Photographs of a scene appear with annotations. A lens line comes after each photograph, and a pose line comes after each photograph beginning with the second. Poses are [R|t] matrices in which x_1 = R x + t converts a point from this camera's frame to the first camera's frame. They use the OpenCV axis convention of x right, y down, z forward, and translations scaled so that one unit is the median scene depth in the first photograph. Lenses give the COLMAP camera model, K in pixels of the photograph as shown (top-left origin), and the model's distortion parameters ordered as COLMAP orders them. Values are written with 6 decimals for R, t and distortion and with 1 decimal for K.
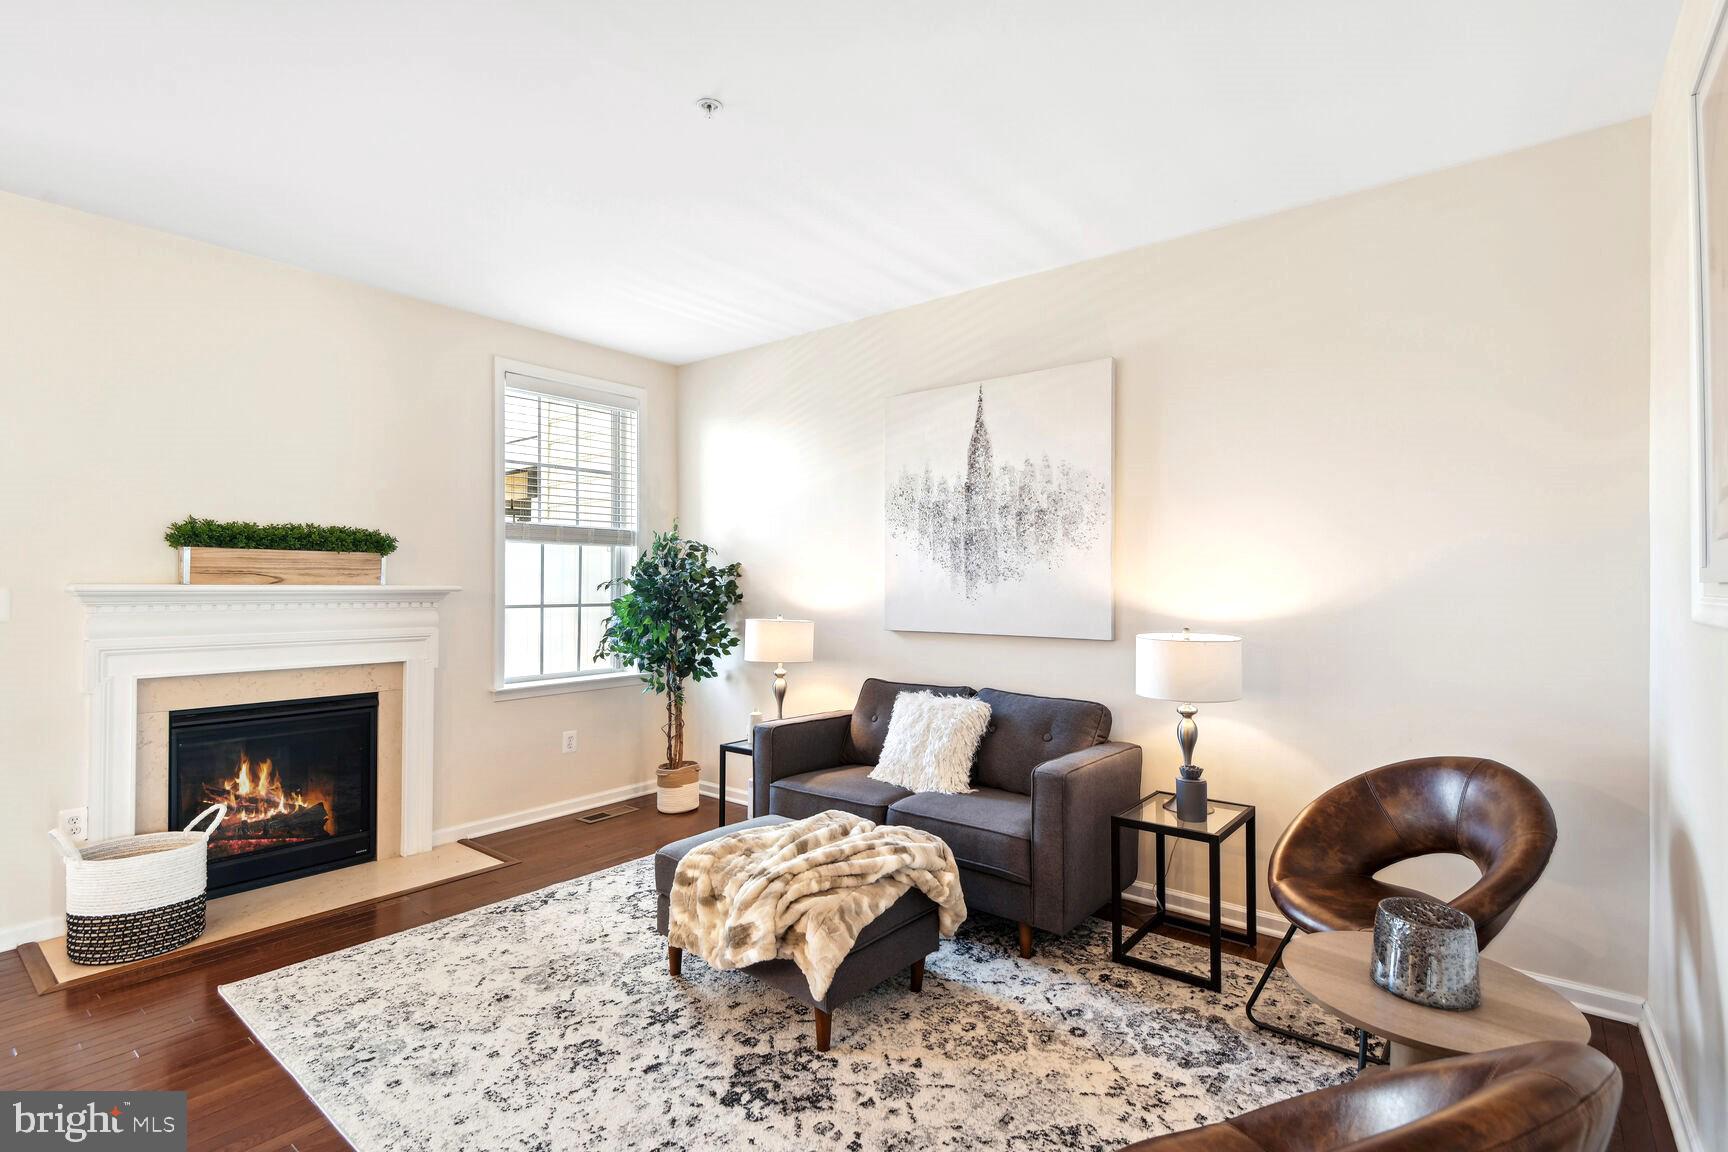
lens RADIAL K [[800.3, 0, 833.3], [0, 800.3, 567.8], [0, 0, 1]] dist [0.018857, -0.007150]
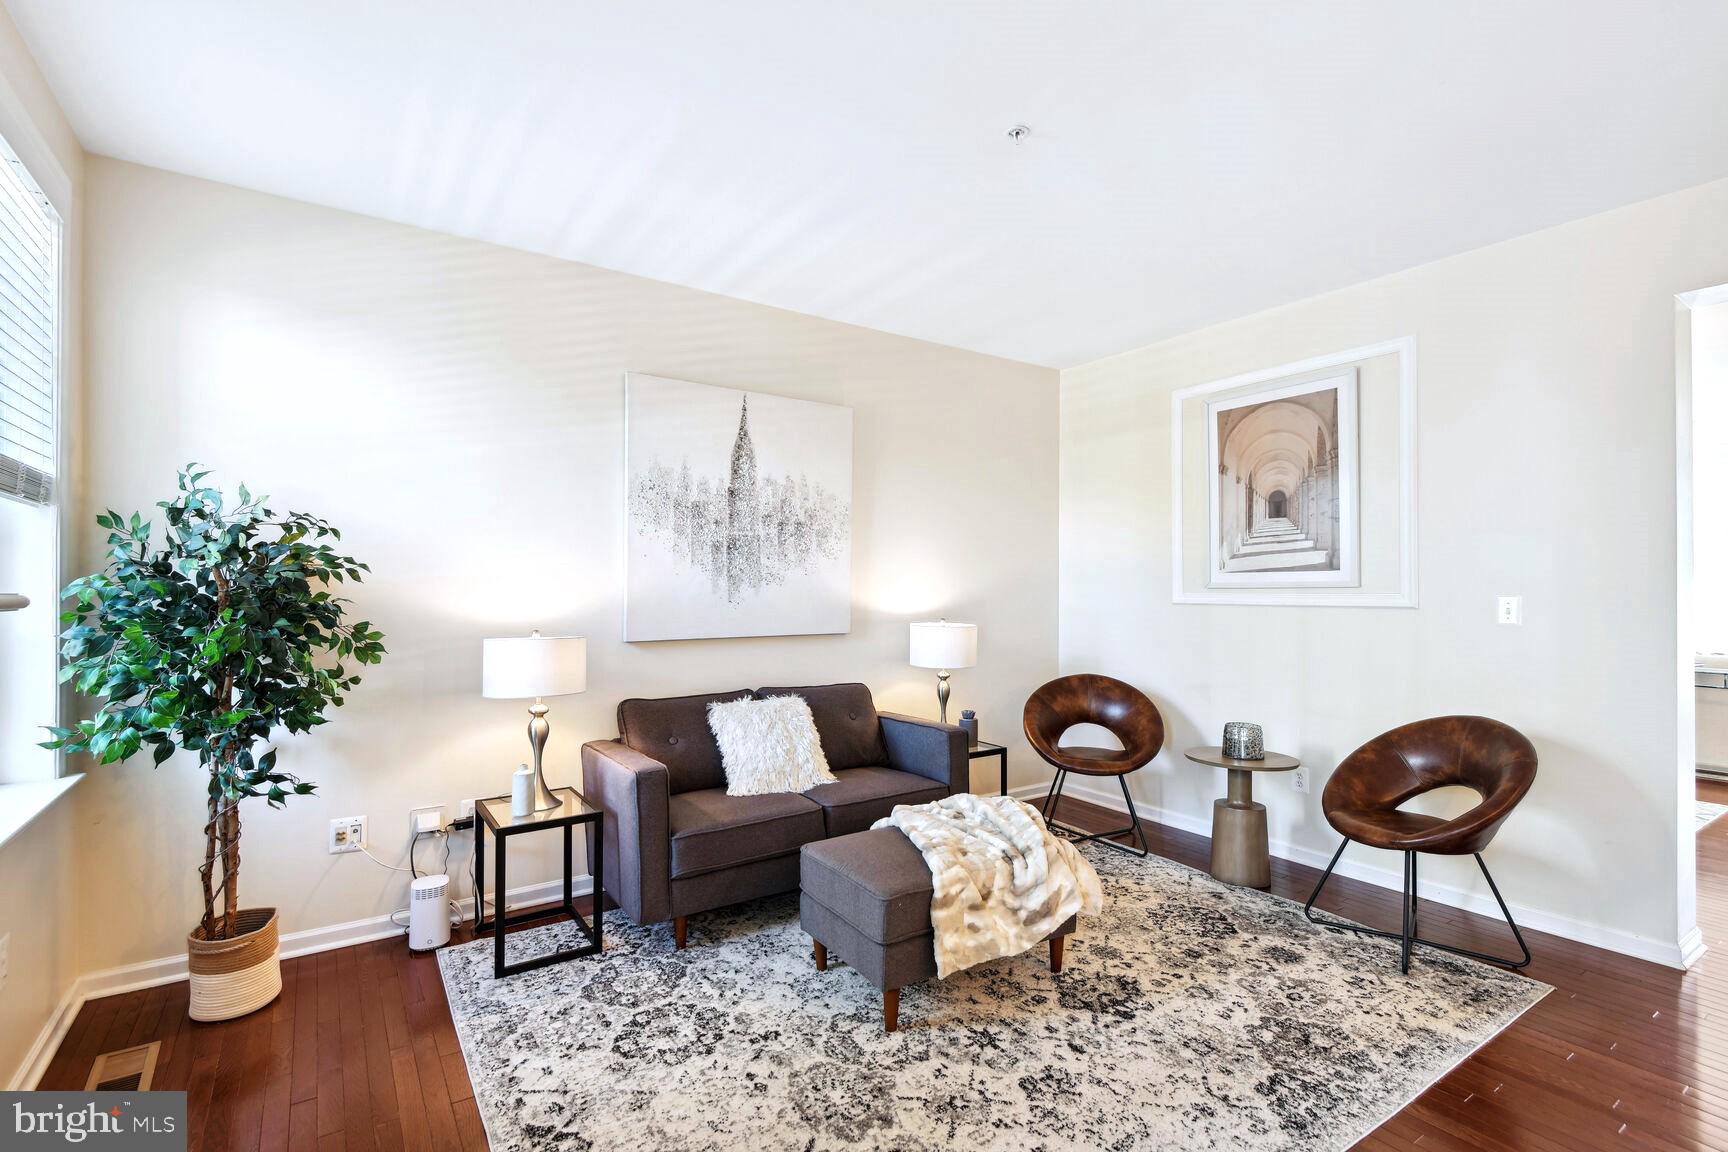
lens RADIAL K [[800.3, 0, 873.2], [0, 800.3, 572.1], [0, 0, 1]] dist [0.018857, -0.007150]
pose [[0.289091, 0.017470, 0.957142, -0.775785], [-0.021071, 0.999707, -0.011883, 0.008502], [-0.957070, -0.016733, 0.289375, 0.563120]]
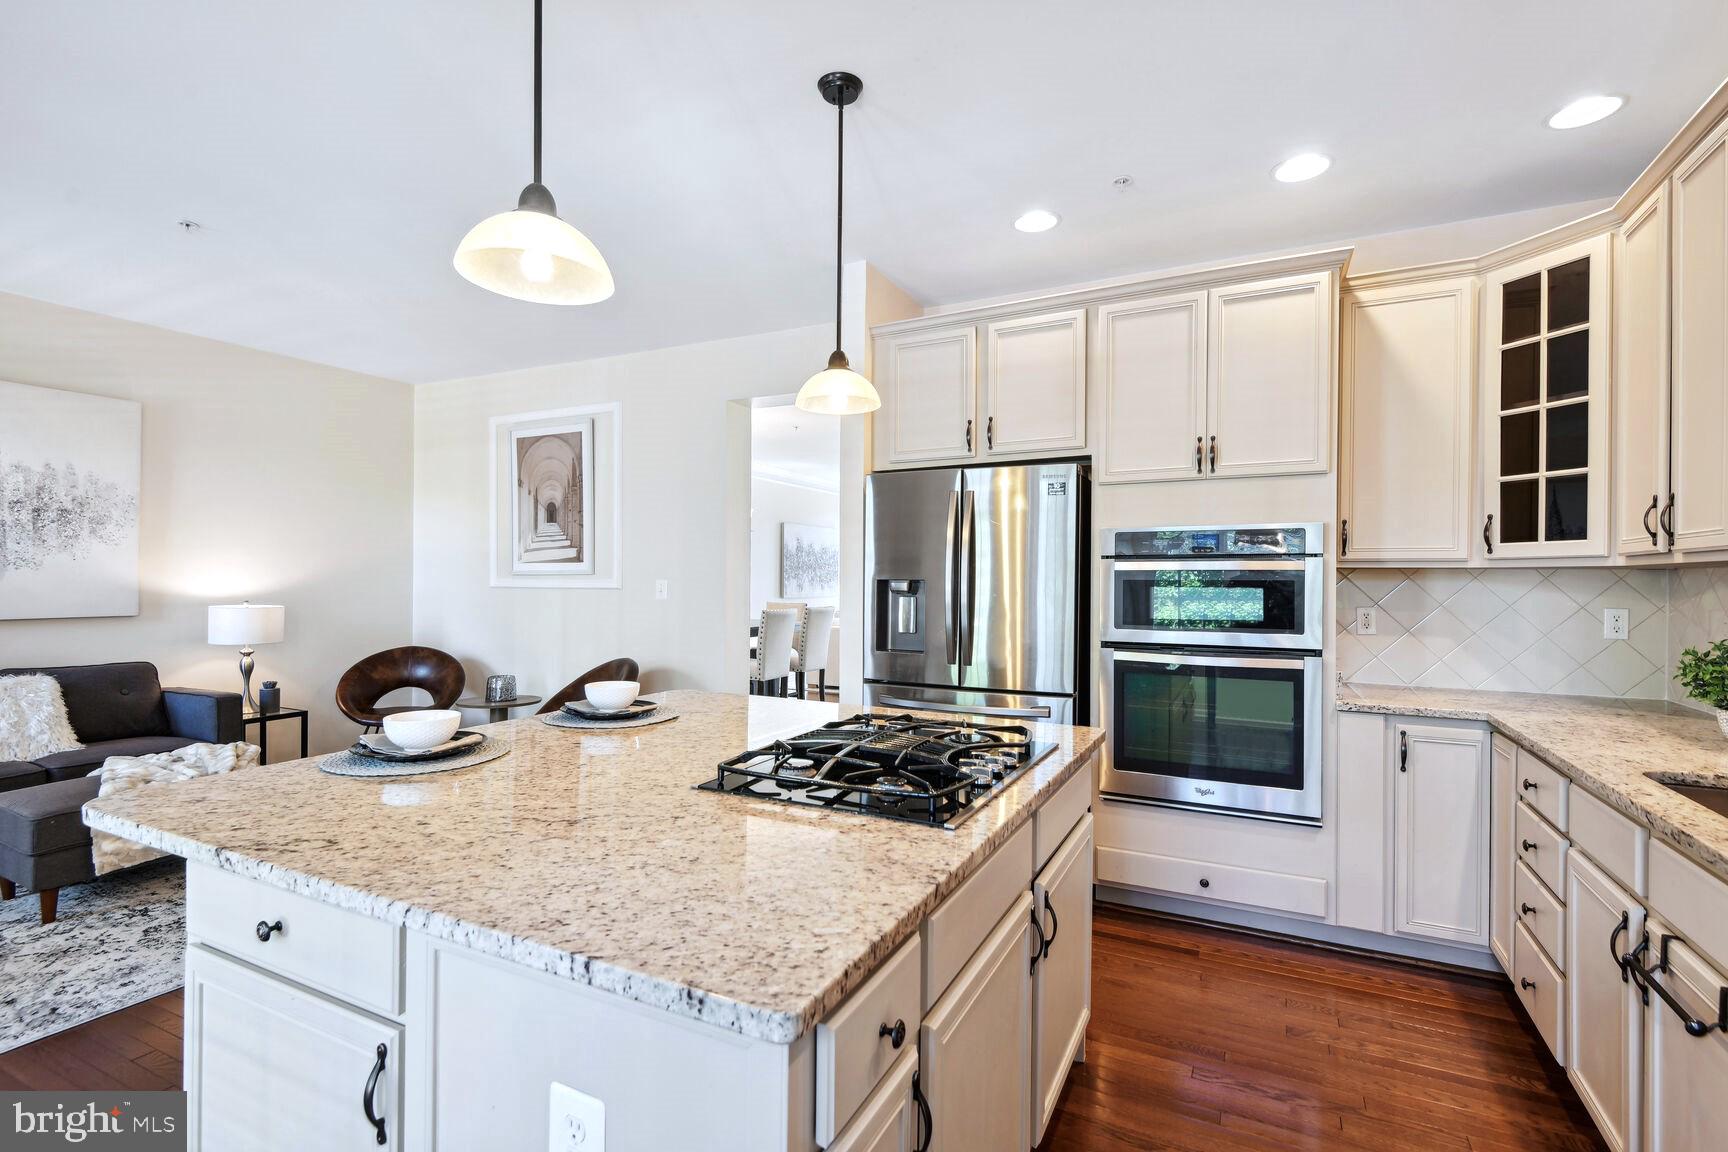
lens RADIAL K [[800.3, 0, 864.4], [0, 800.3, 578.1], [0, 0, 1]] dist [0.018857, -0.007150]
pose [[-0.210191, -0.005770, 0.977643, -1.122841], [-0.027638, 0.999618, -0.000042, -0.004350], [-0.977270, -0.027029, -0.210270, 0.102438]]
